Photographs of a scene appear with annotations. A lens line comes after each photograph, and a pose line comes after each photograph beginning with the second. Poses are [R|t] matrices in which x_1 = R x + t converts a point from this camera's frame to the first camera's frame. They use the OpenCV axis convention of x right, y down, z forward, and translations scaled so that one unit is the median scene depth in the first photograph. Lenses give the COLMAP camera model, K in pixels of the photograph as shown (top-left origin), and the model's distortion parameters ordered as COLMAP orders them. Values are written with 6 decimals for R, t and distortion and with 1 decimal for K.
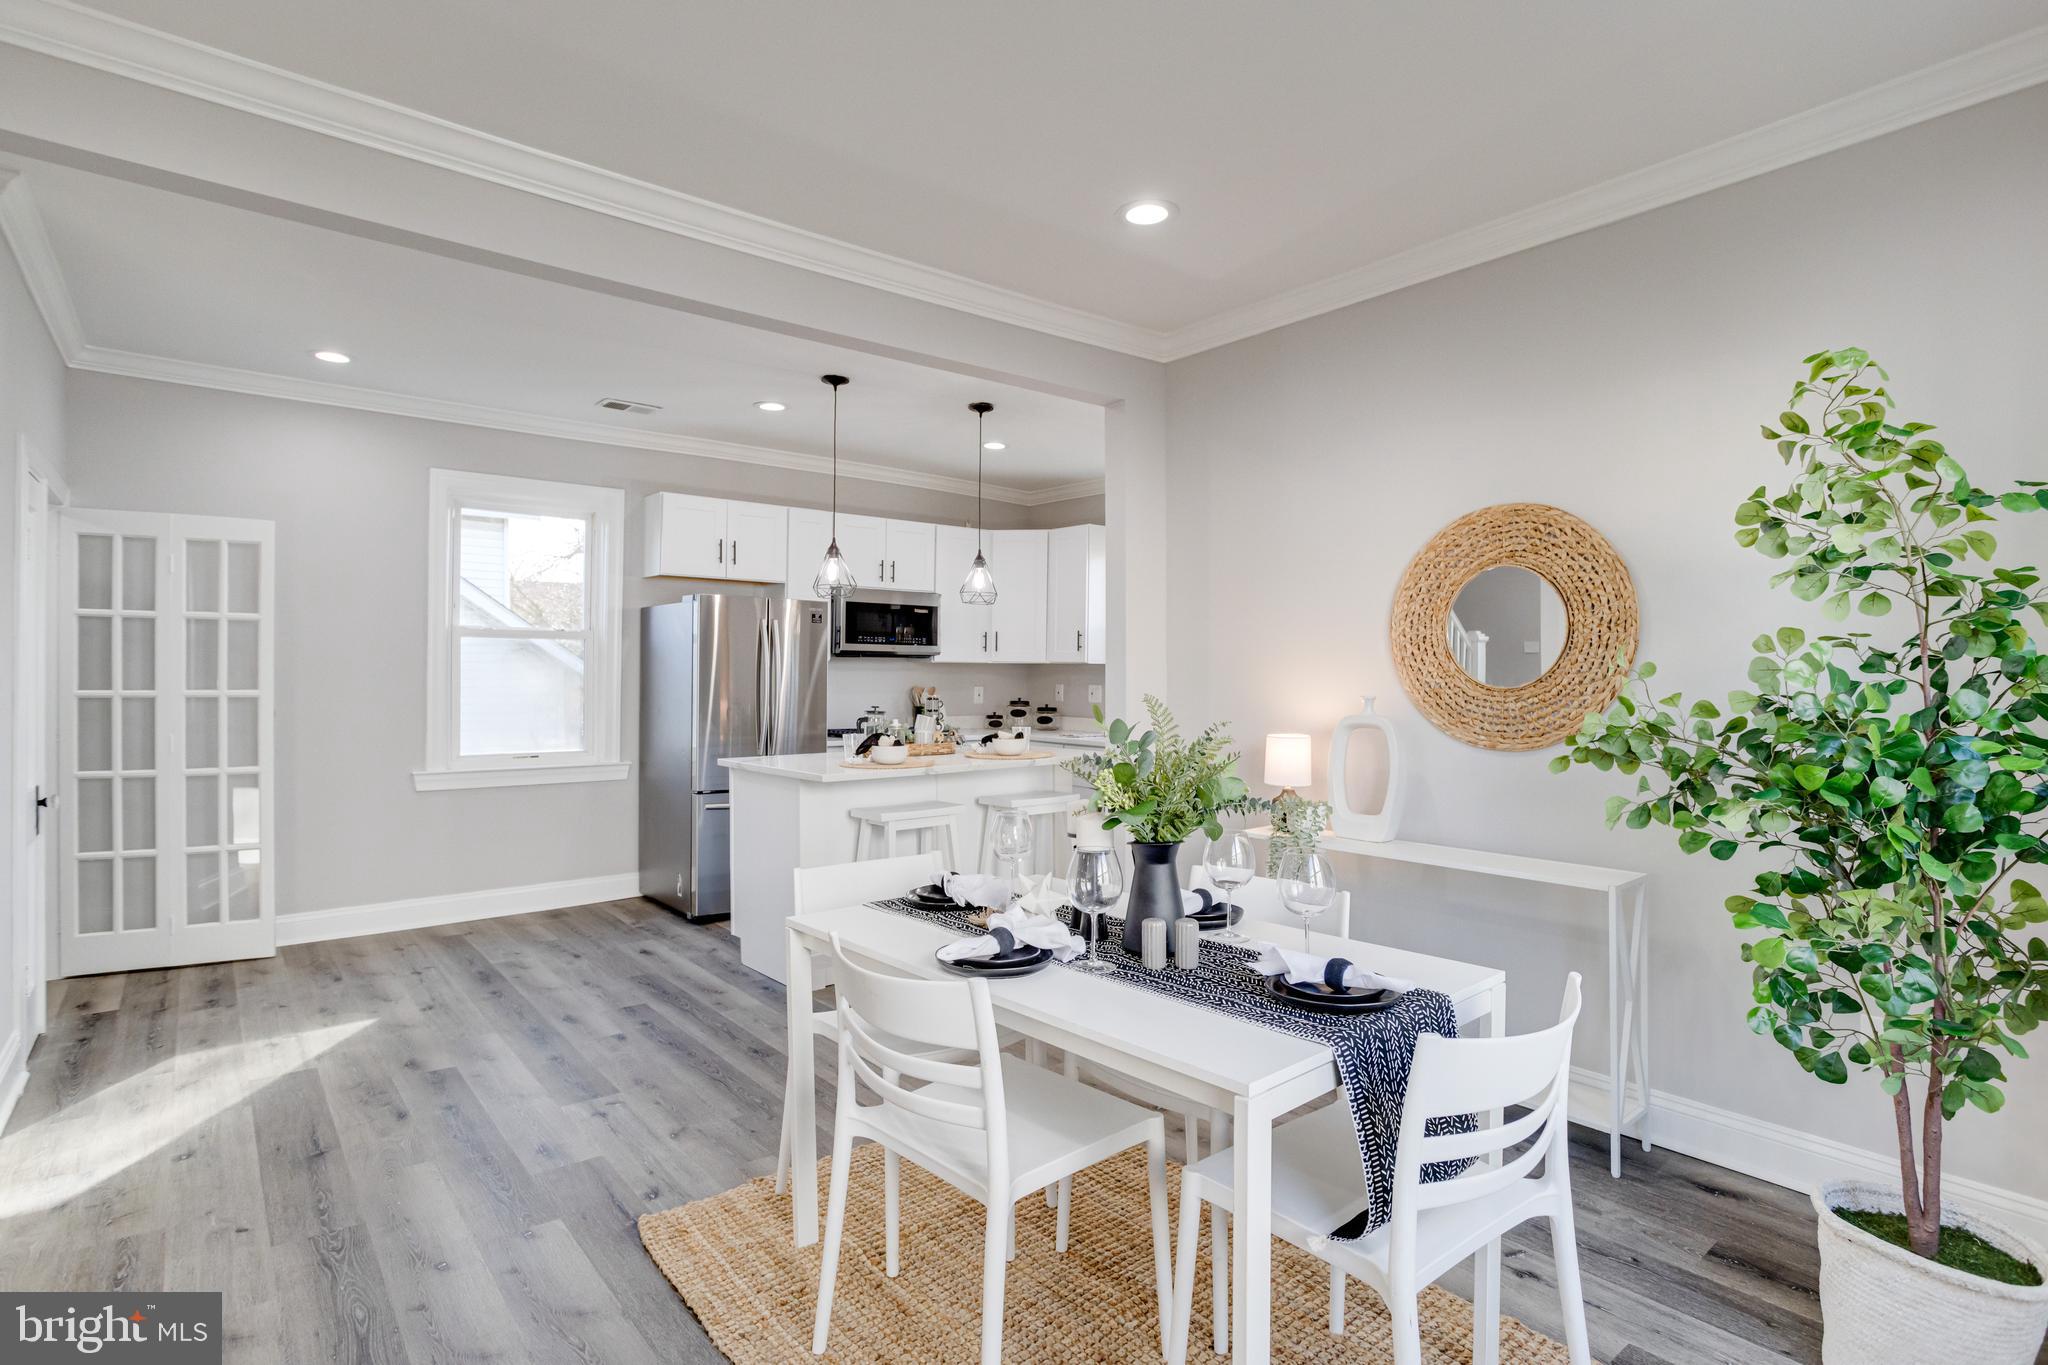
lens RADIAL K [[1028.6, 0, 1024.0], [0, 1028.6, 682.5], [0, 0, 1]] dist [-0.039128, 0.024728]
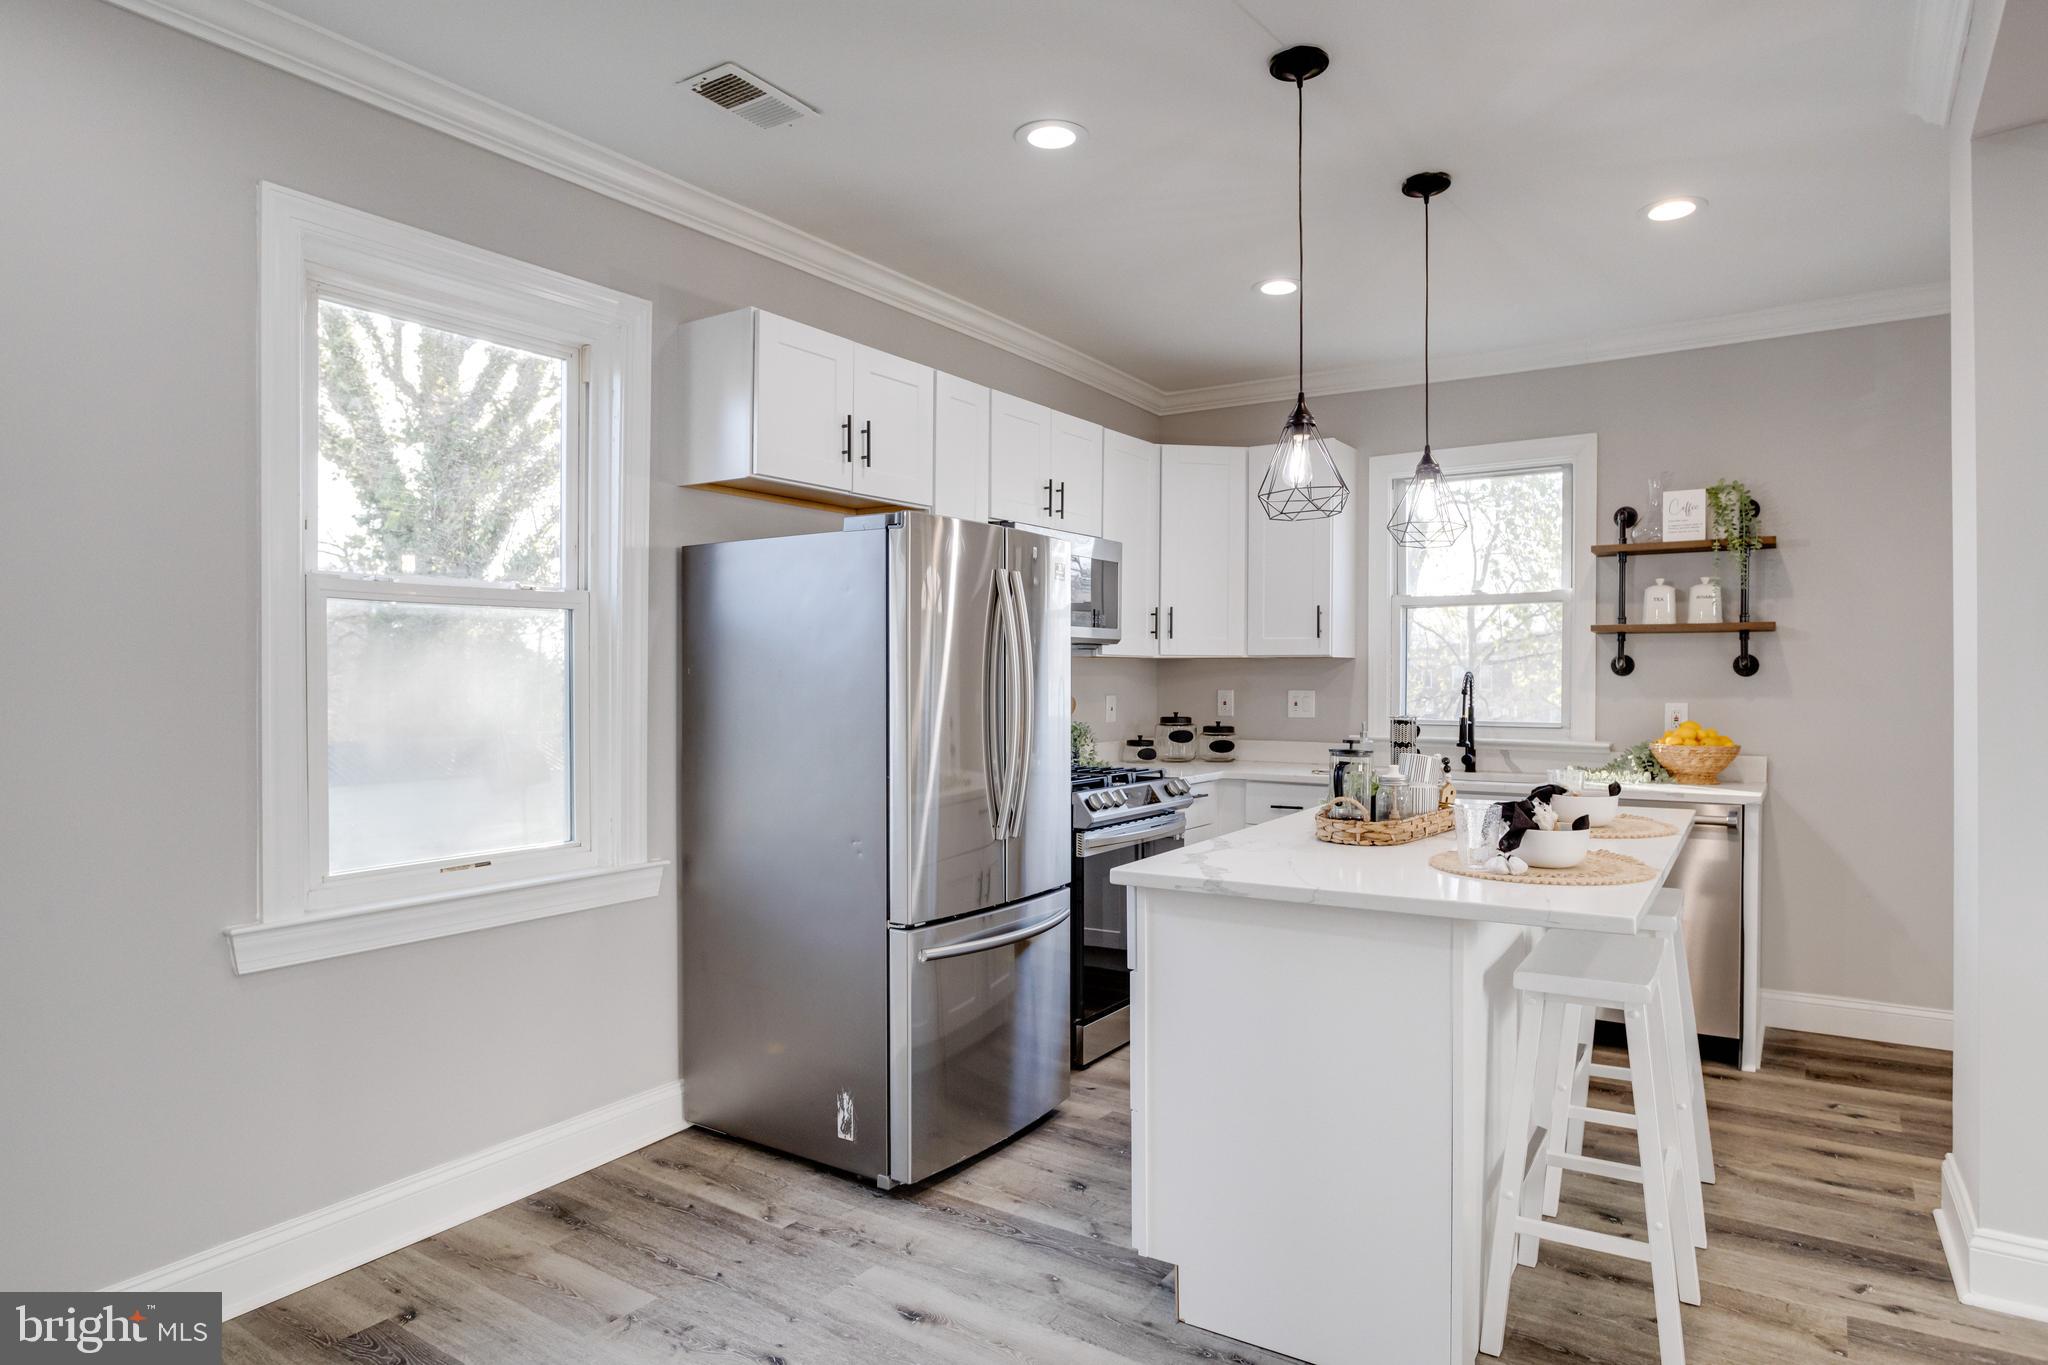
lens RADIAL K [[1178.6, 0, 1024.8], [0, 1178.6, 700.5], [0, 0, 1]] dist [-0.013890, -0.000836]
pose [[0.961429, -0.015760, 0.274600, -0.374849], [0.012040, 0.999812, 0.015224, -0.005893], [-0.274789, -0.011331, 0.961438, 0.412111]]
